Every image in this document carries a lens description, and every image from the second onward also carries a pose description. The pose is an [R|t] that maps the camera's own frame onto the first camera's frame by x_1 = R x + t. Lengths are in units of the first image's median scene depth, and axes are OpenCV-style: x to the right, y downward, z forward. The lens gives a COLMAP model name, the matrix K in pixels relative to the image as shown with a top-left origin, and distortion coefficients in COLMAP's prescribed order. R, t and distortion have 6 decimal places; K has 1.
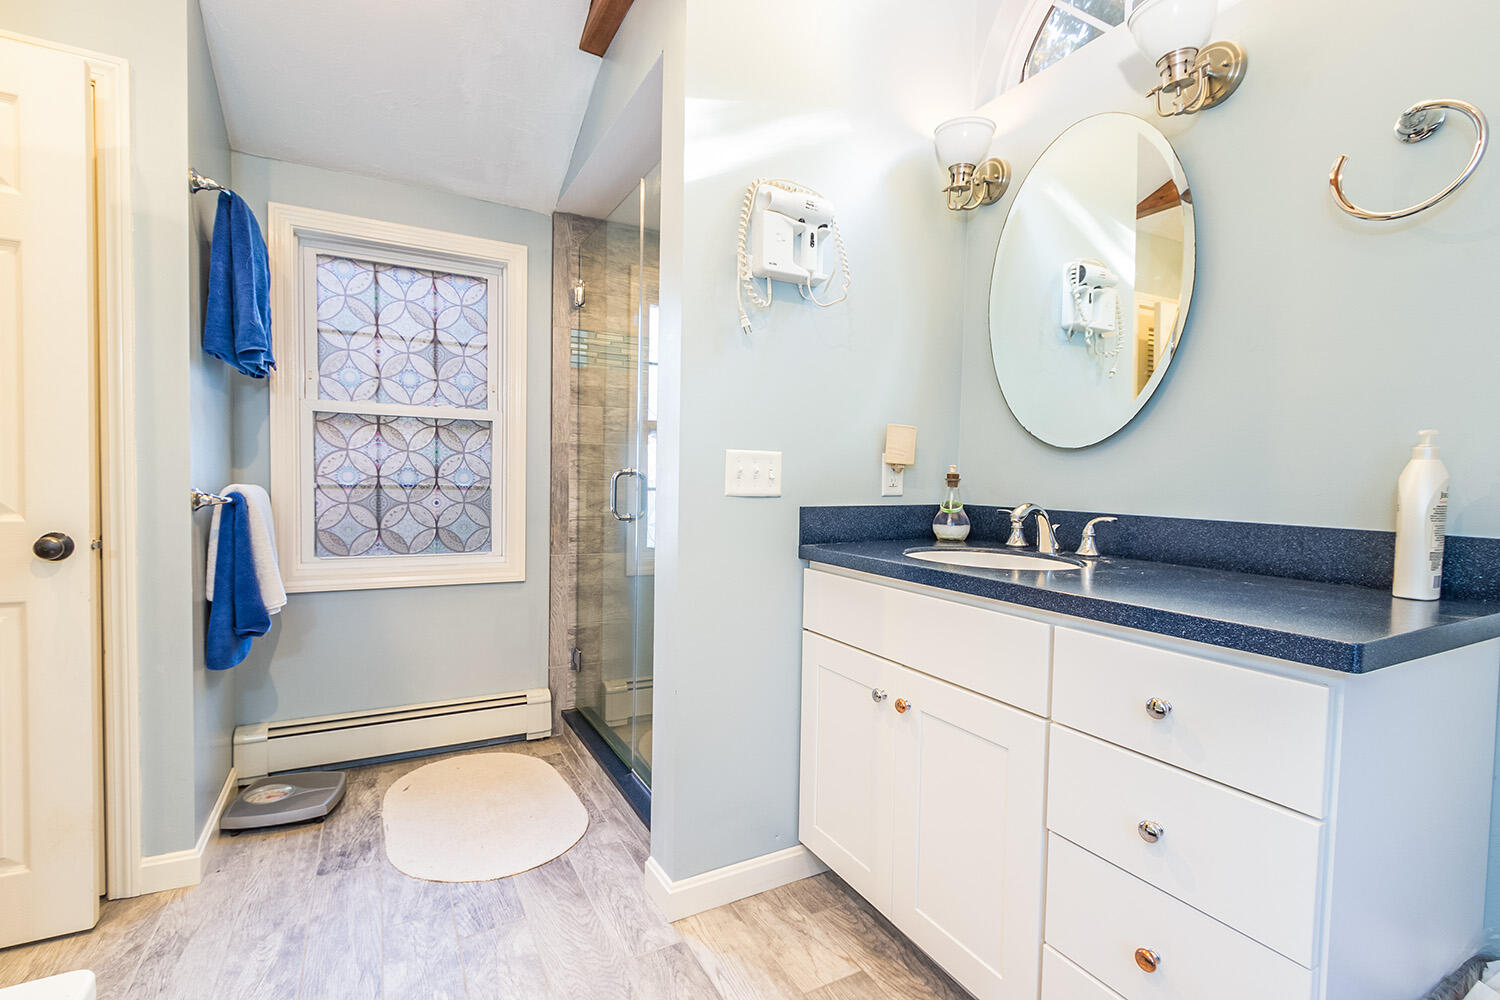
lens RADIAL K [[687.0, 0, 754.3], [0, 687.0, 505.0], [0, 0, 1]] dist [0.003151, -0.000691]
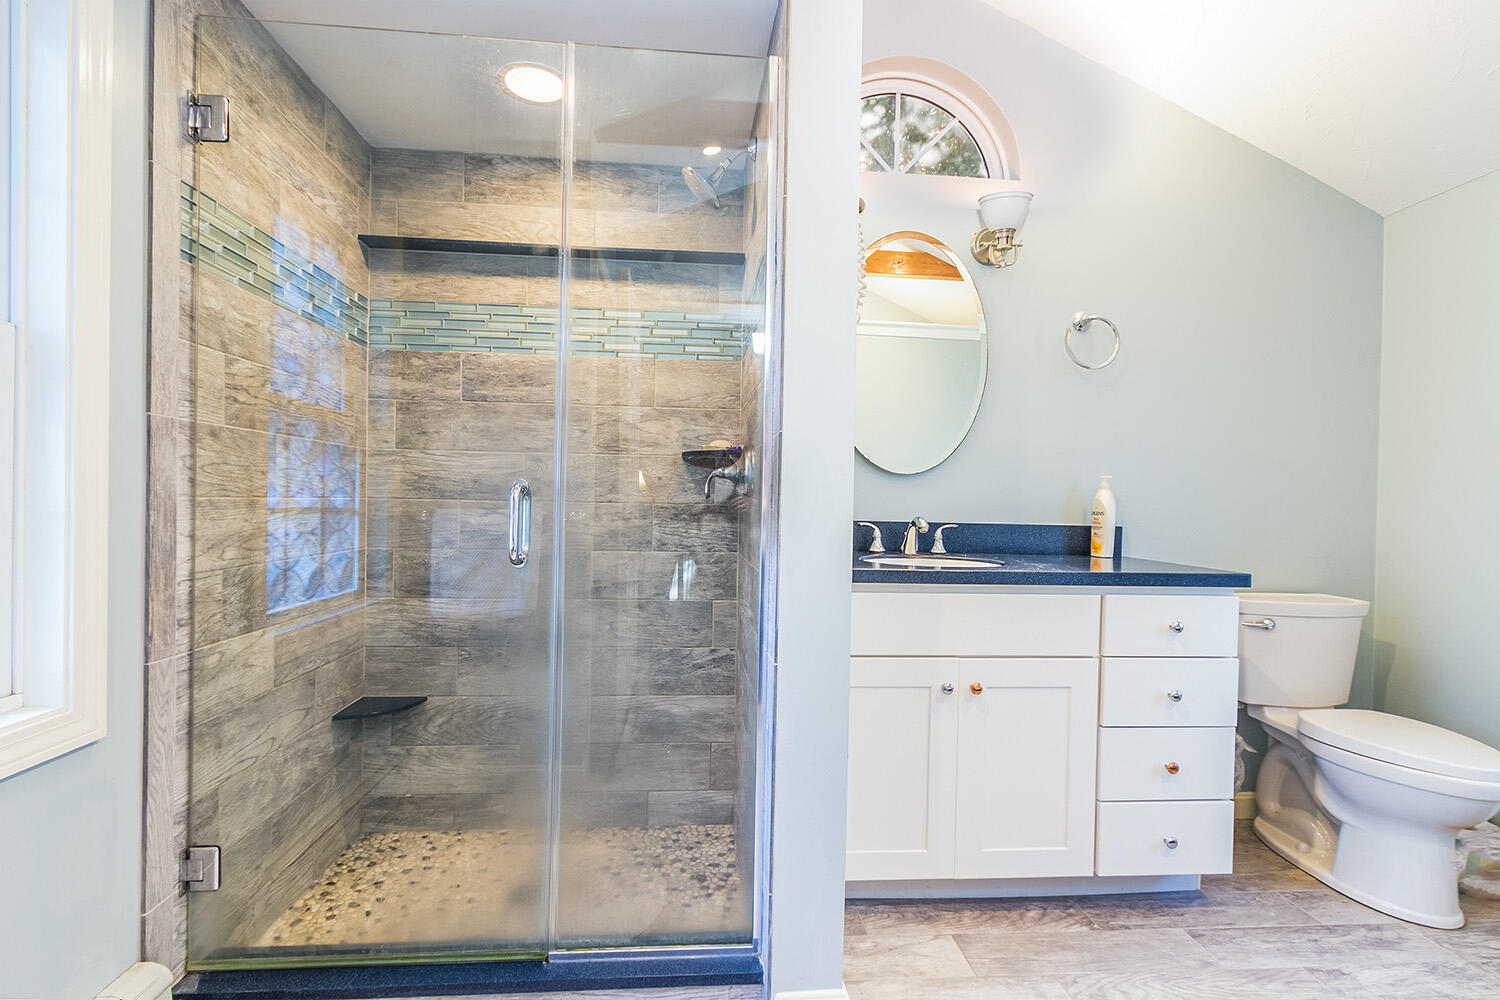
lens RADIAL K [[687.0, 0, 751.3], [0, 687.0, 503.7], [0, 0, 1]] dist [0.003151, -0.000691]
pose [[0.410094, -0.016963, 0.911885, -0.537194], [0.023750, 0.999687, 0.007915, -0.026518], [-0.911734, 0.018412, 0.410369, 0.443445]]
